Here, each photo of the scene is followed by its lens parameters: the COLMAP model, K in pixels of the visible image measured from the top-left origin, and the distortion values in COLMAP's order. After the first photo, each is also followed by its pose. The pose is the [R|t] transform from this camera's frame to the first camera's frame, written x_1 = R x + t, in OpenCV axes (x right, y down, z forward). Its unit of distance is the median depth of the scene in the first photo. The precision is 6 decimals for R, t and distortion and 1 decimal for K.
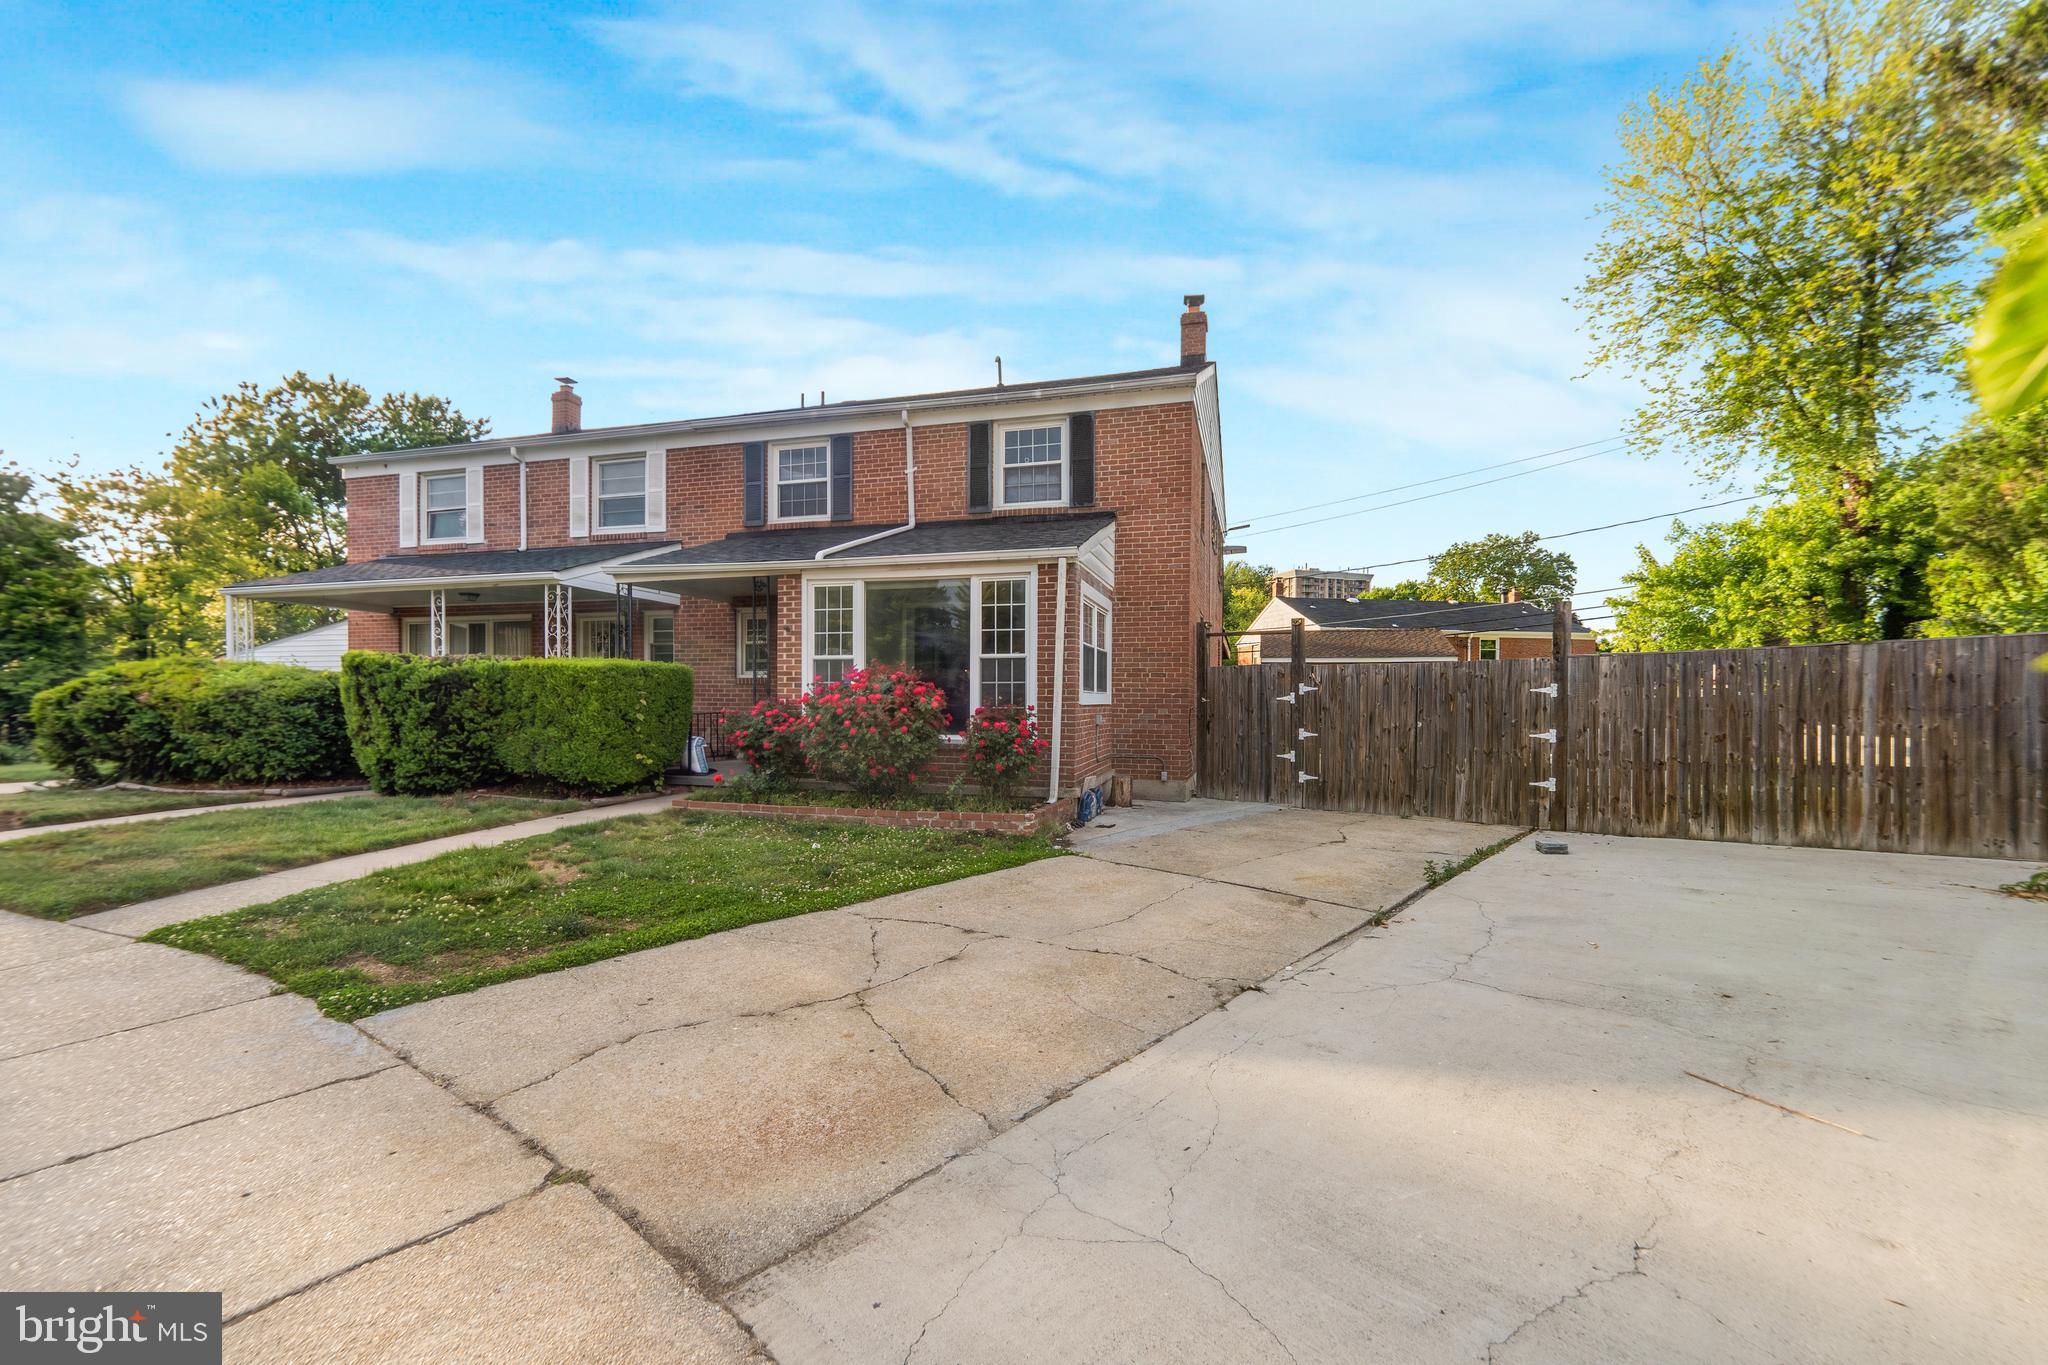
lens RADIAL K [[828.4, 0, 992.2], [0, 828.4, 698.9], [0, 0, 1]] dist [-0.001547, 0.000053]
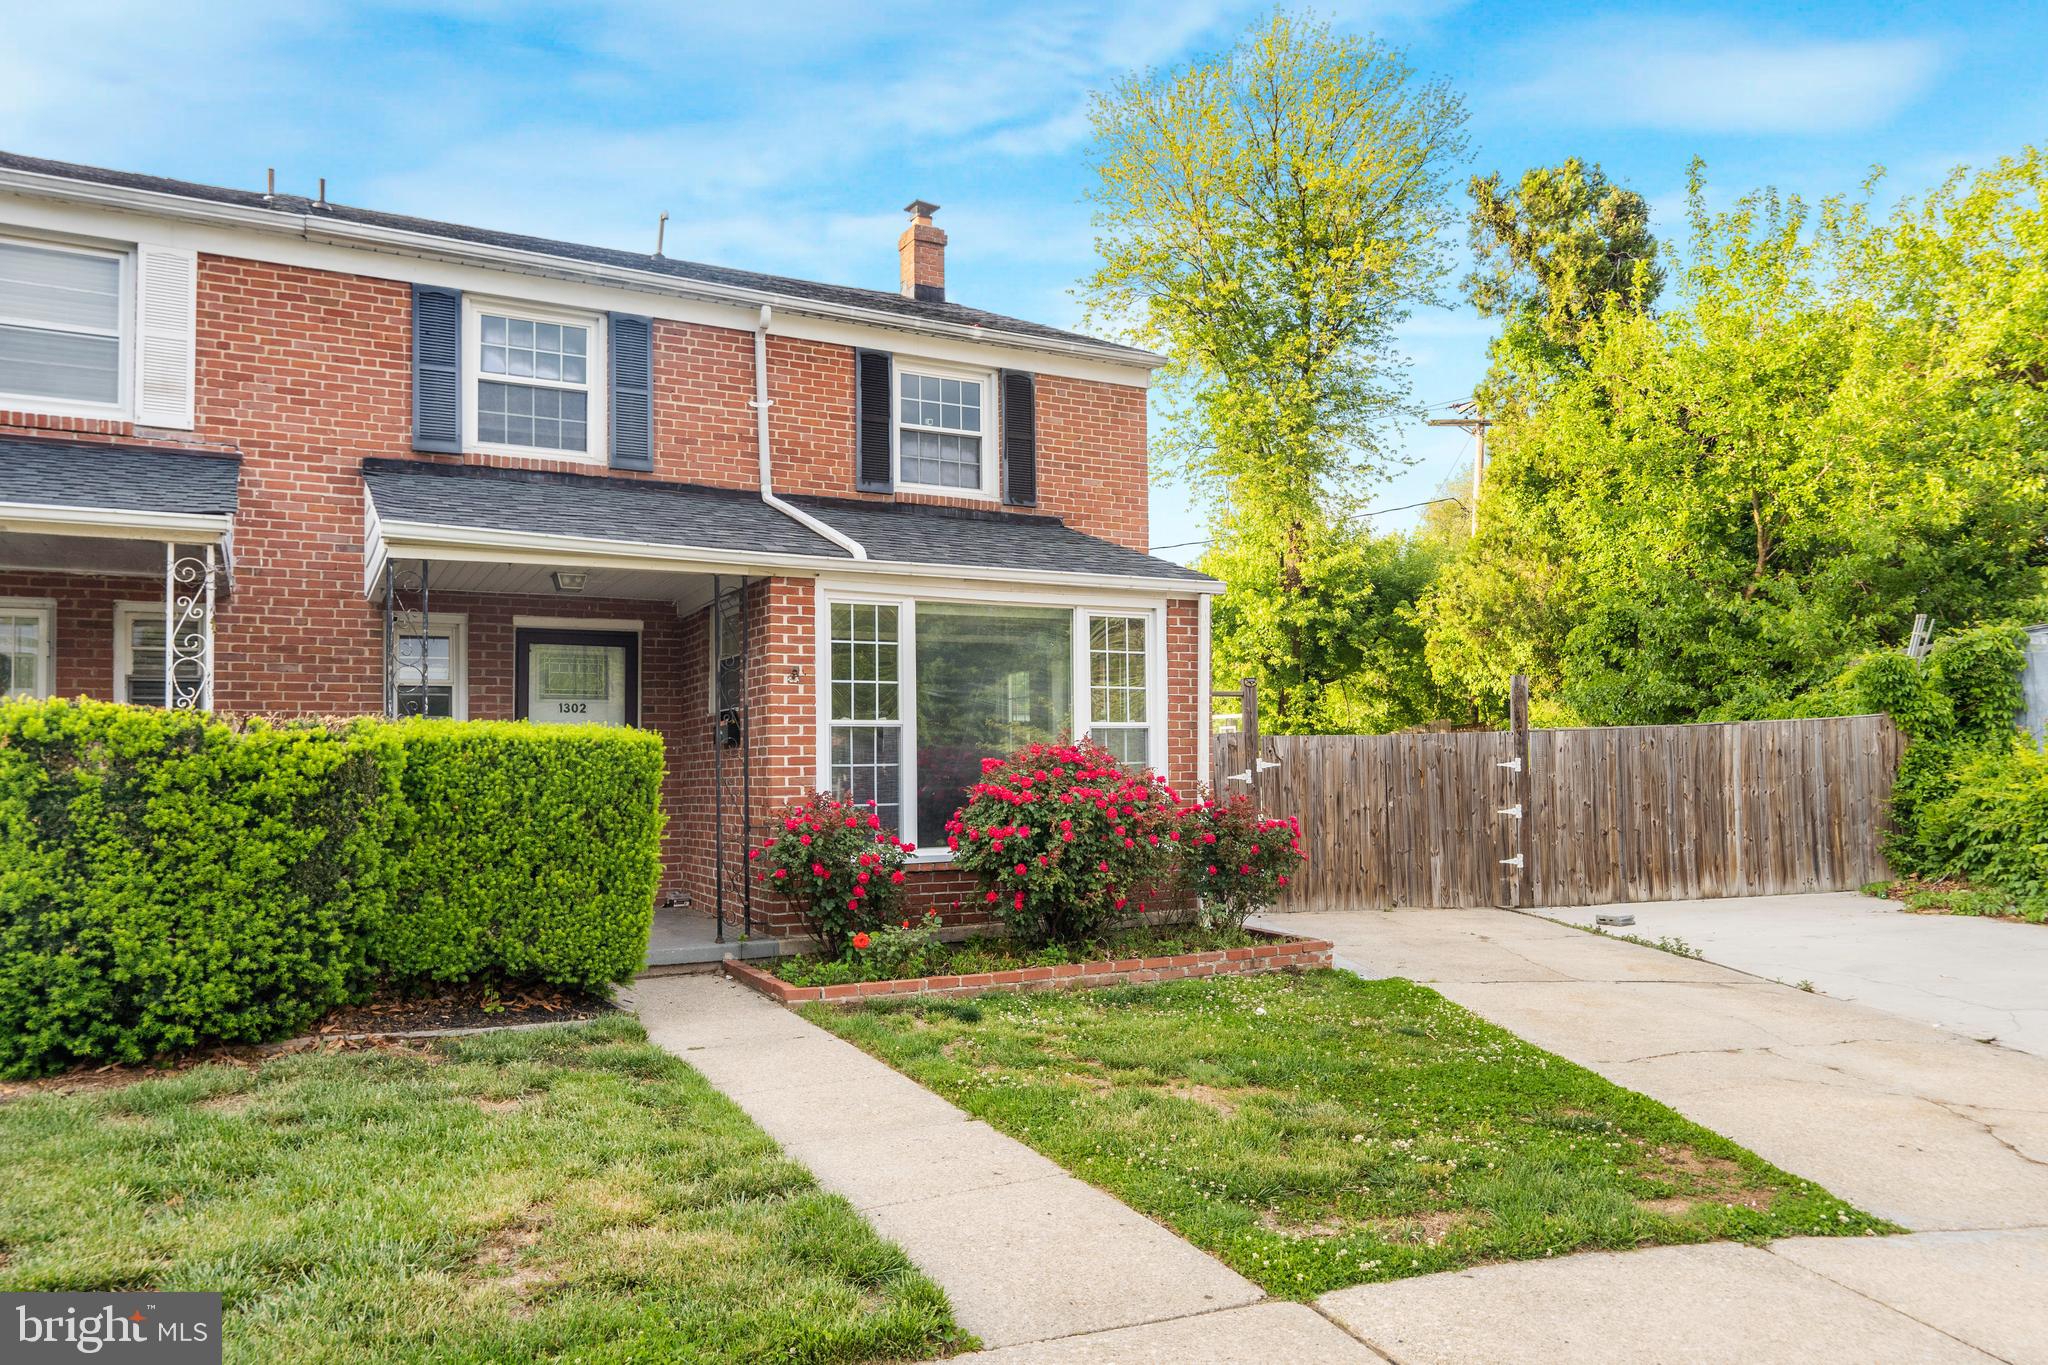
lens RADIAL K [[1364.9, 0, 1024.0], [0, 1364.9, 682.5], [0, 0, 1]] dist [0.004398, -0.000715]
pose [[0.714897, 0.029261, 0.698617, -0.790156], [0.015154, 0.998241, -0.057317, -0.021238], [-0.699066, 0.051563, 0.713196, 0.219765]]
